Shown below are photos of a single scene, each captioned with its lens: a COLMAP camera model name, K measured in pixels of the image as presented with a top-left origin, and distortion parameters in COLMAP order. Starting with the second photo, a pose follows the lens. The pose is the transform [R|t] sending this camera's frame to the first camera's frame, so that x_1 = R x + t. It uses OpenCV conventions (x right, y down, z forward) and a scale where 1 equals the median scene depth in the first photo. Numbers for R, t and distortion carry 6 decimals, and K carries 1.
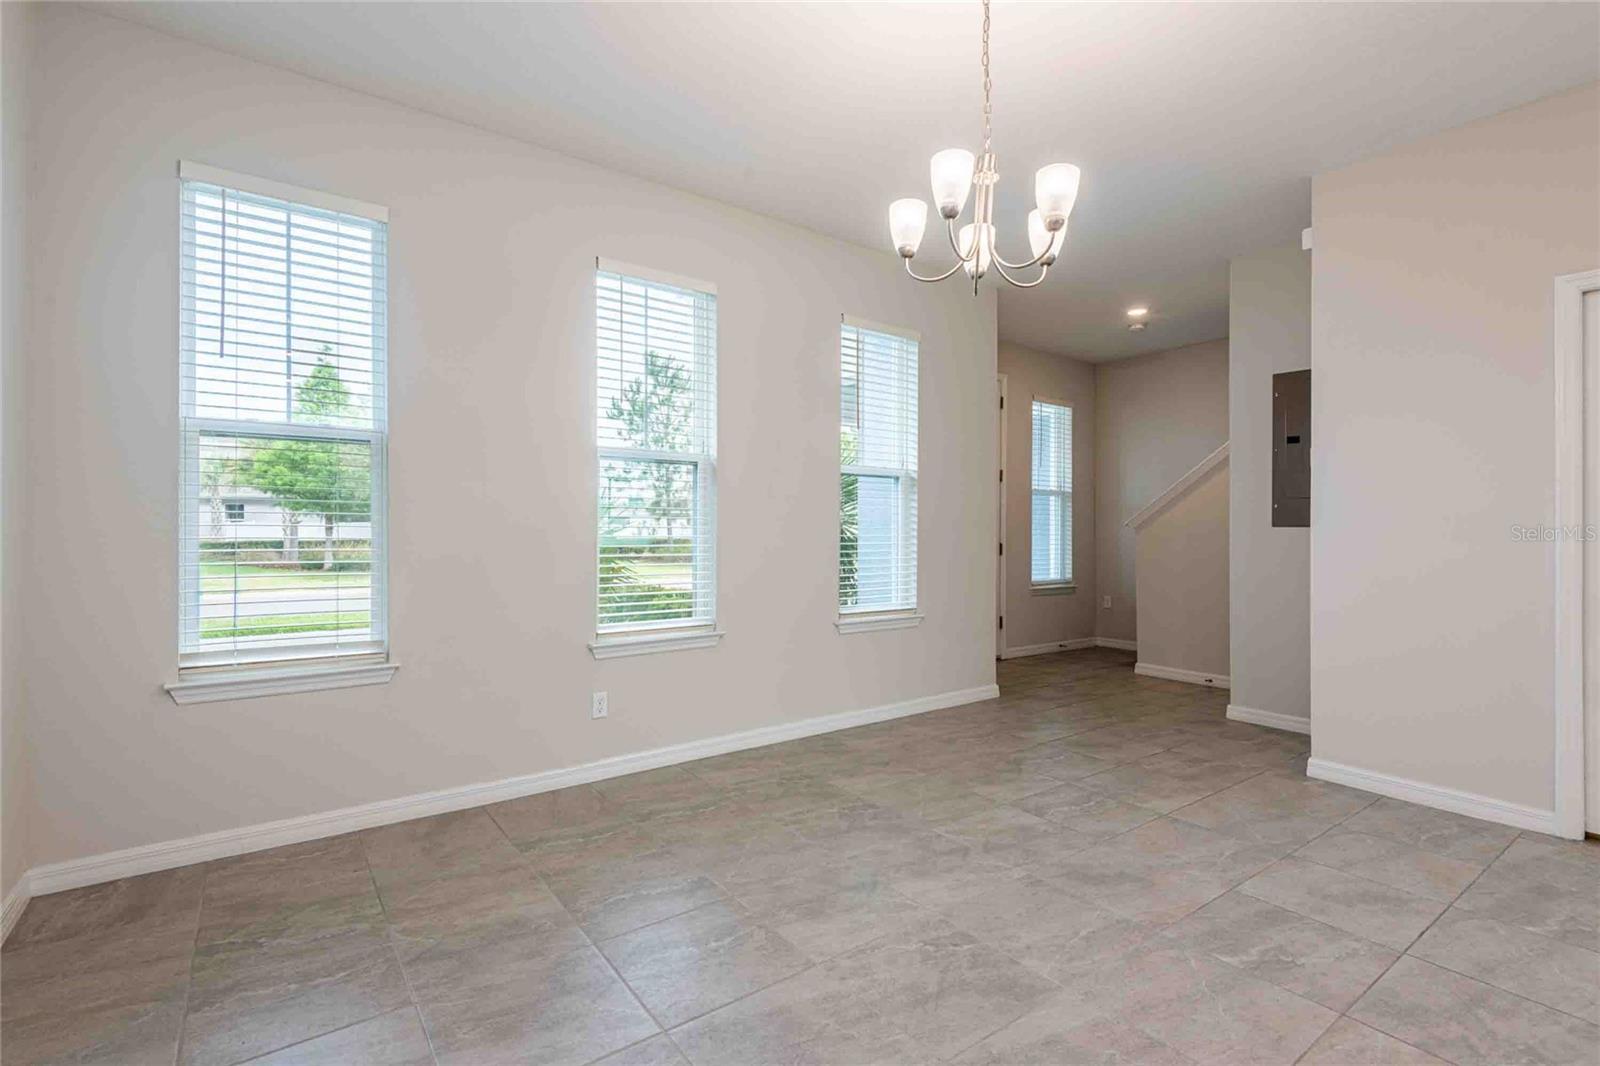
lens RADIAL K [[735.4, 0, 806.0], [0, 735.4, 528.3], [0, 0, 1]] dist [0.026177, -0.016122]
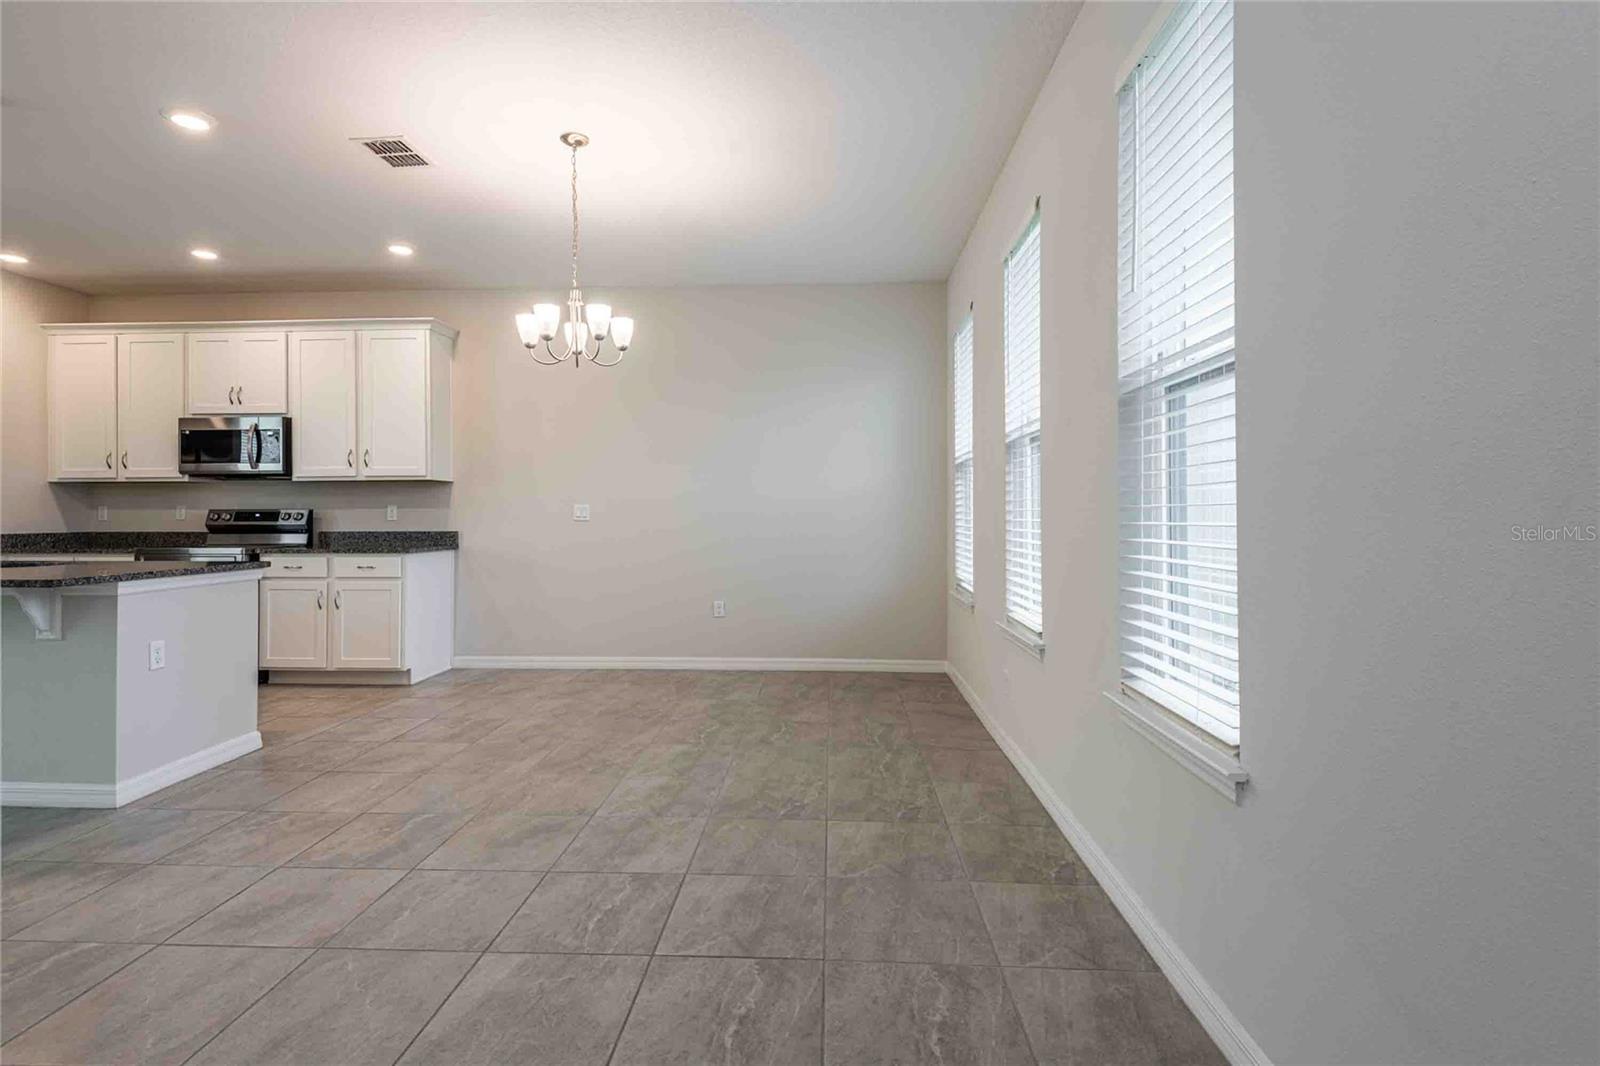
lens RADIAL K [[735.4, 0, 806.4], [0, 735.4, 529.9], [0, 0, 1]] dist [0.026177, -0.016122]
pose [[-0.621763, 0.011090, -0.783127, 0.754445], [-0.001673, 0.999879, 0.015487, 0.004888], [0.783203, 0.010939, -0.621669, 1.503608]]
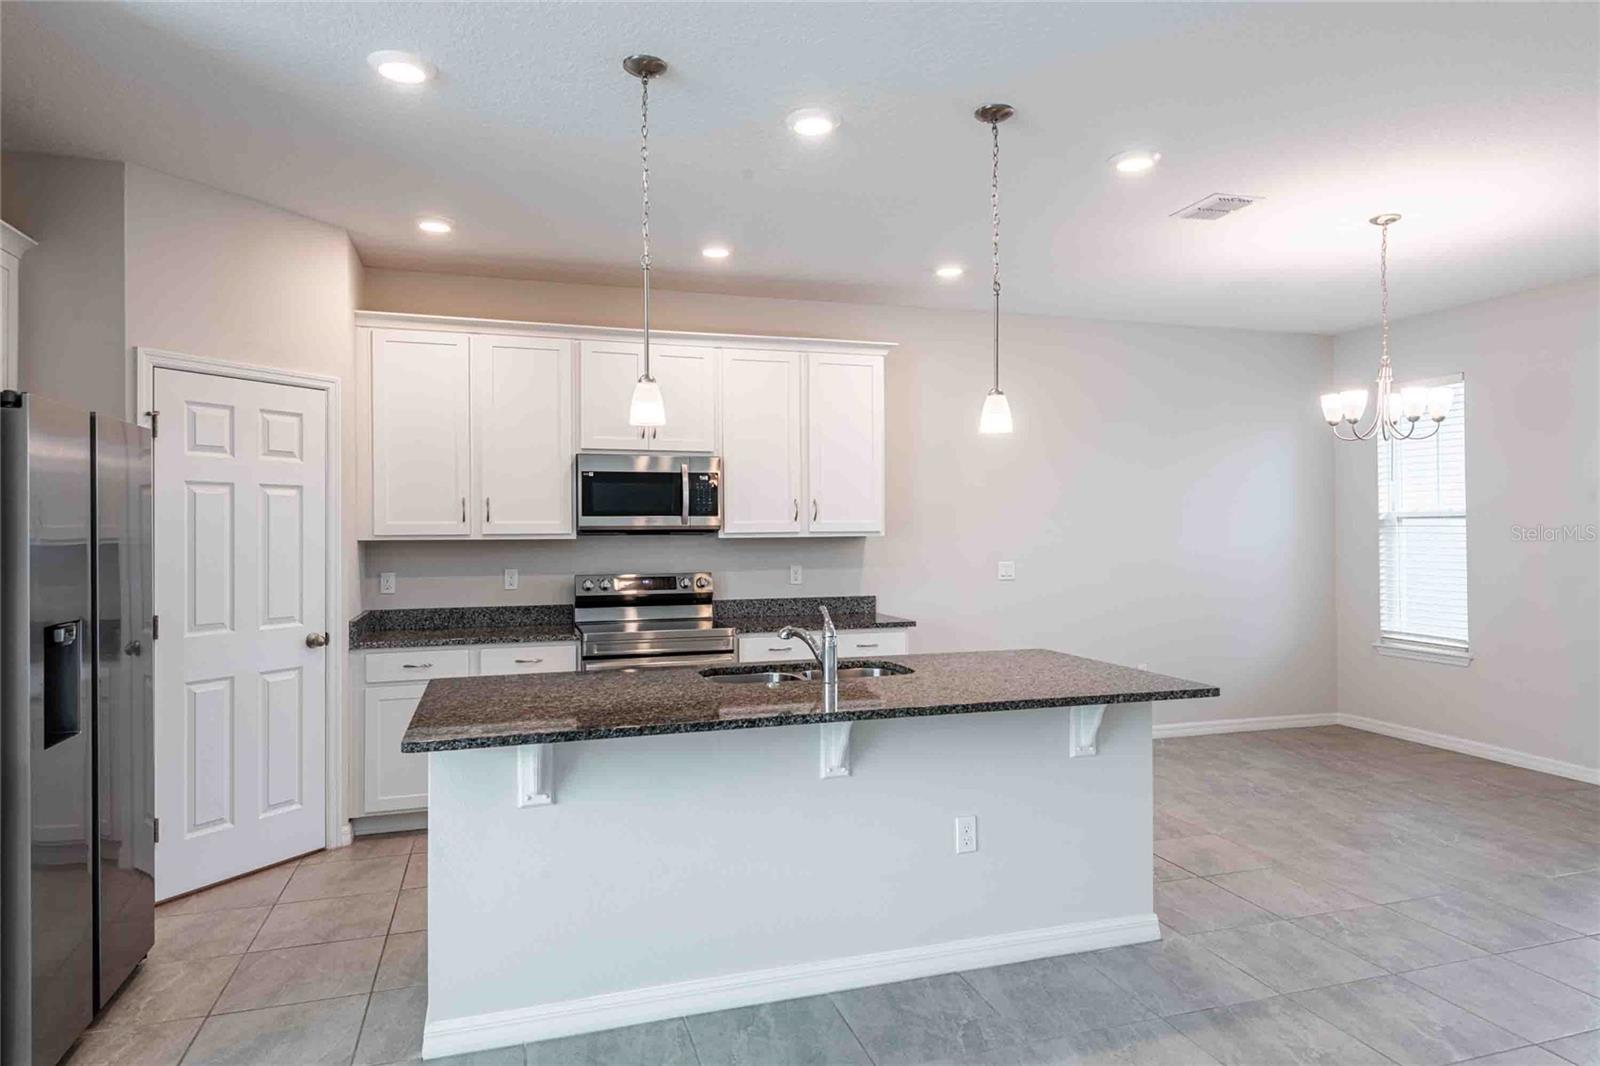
lens RADIAL K [[959.6, 0, 812.9], [0, 959.6, 523.3], [0, 0, 1]] dist [0.015246, -0.012582]
pose [[-0.310228, -0.007167, -0.950635, 1.668941], [0.006272, 0.999934, -0.009586, -0.081988], [0.950642, -0.008936, -0.310163, 0.268941]]
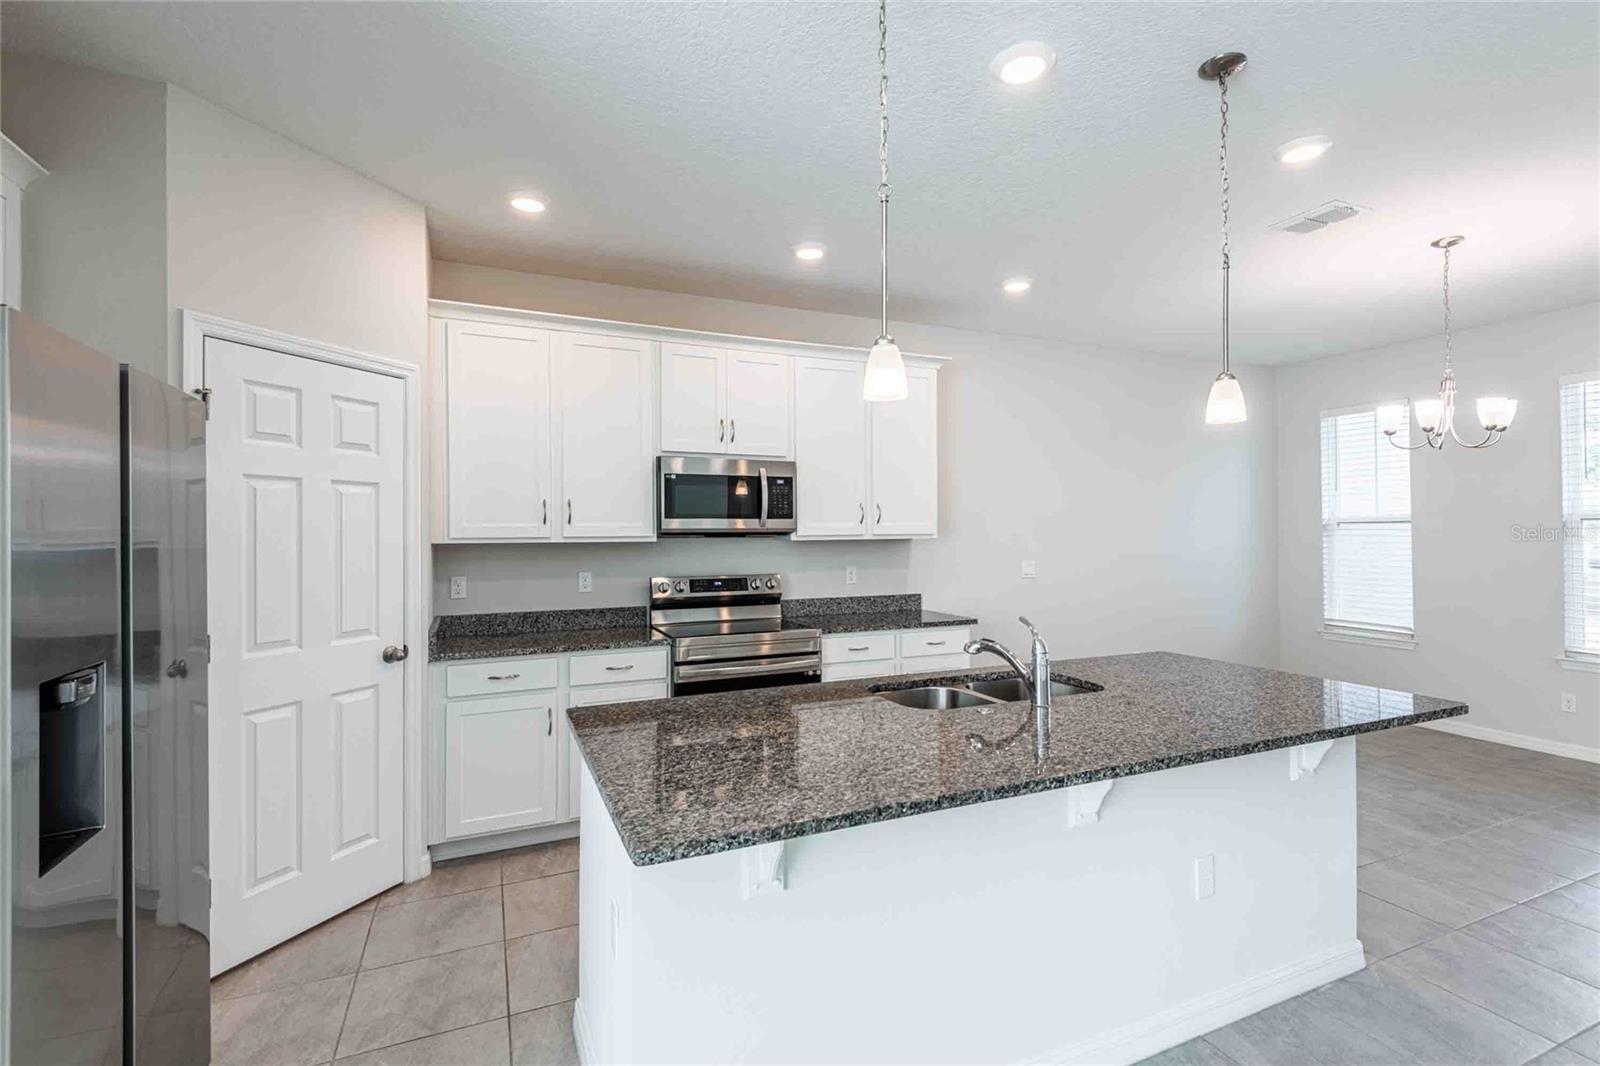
lens RADIAL K [[735.4, 0, 812.4], [0, 735.4, 529.3], [0, 0, 1]] dist [0.026177, -0.016122]
pose [[-0.207770, -0.006684, -0.978155, 1.422165], [0.006501, 0.999945, -0.008214, -0.082349], [0.978156, -0.008065, -0.207715, -0.081941]]
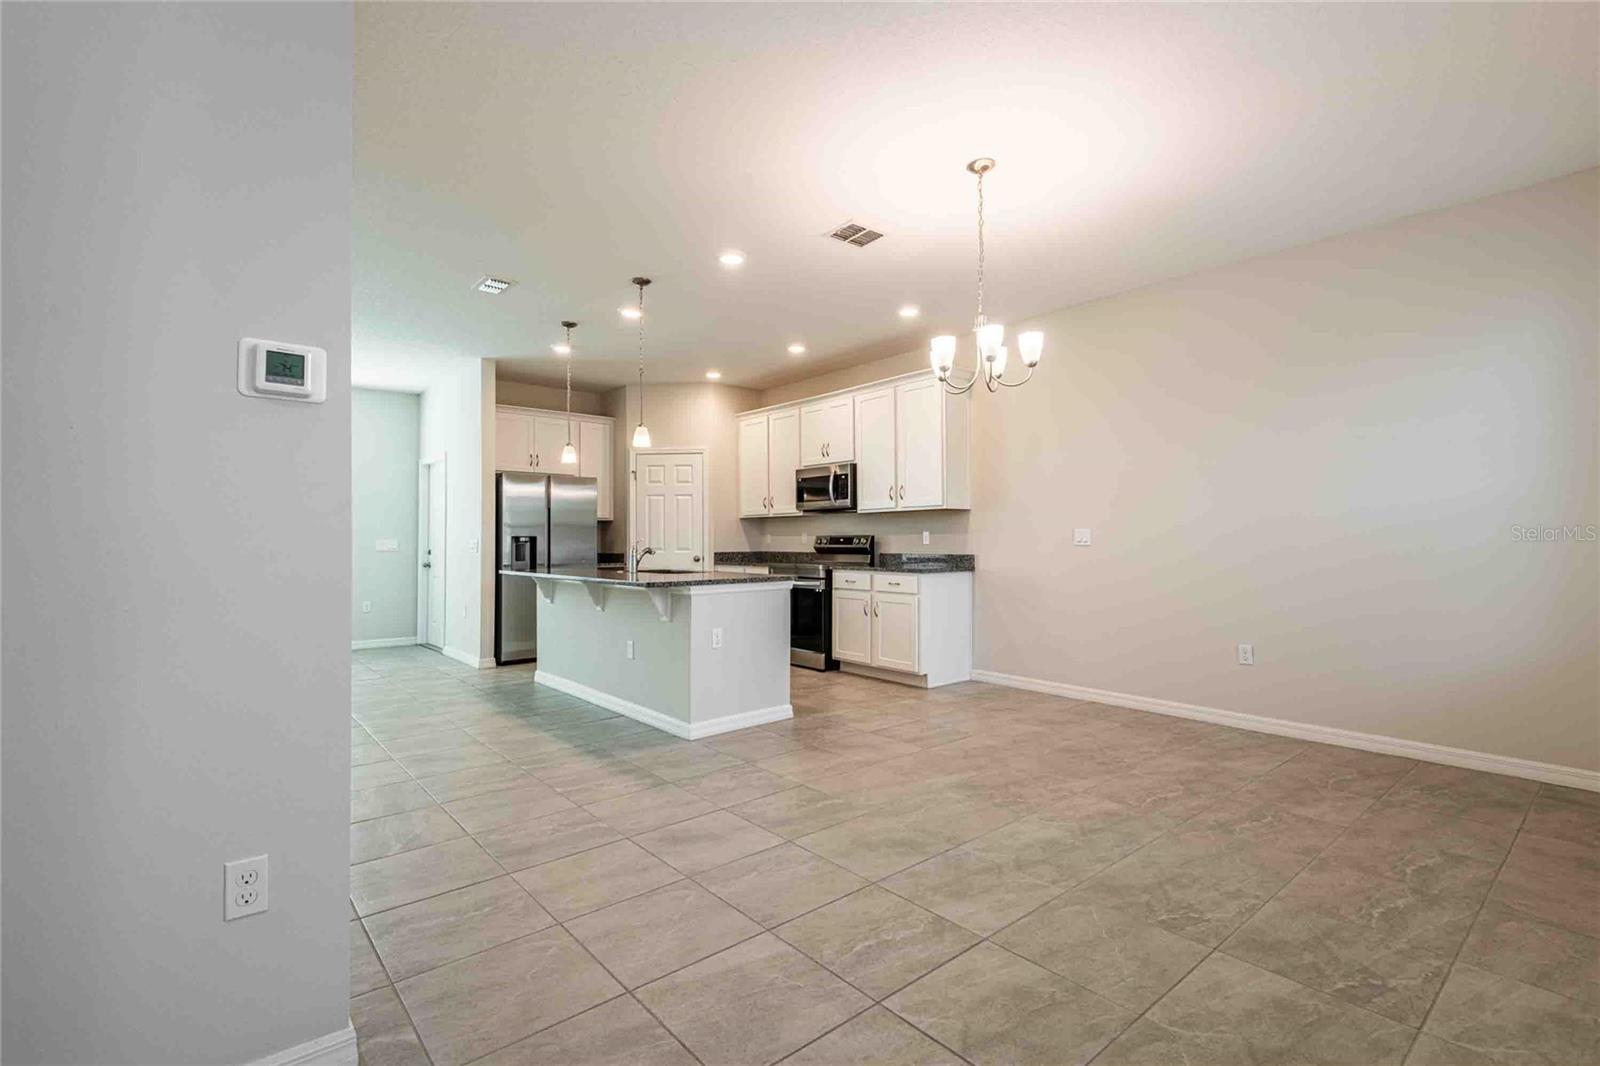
lens RADIAL K [[735.4, 0, 811.0], [0, 735.4, 523.7], [0, 0, 1]] dist [0.026177, -0.016122]
pose [[-0.997051, -0.000771, -0.076739, 0.462982], [0.001195, 0.999672, -0.025580, 0.007350], [0.076734, -0.025596, -0.996723, 1.609247]]
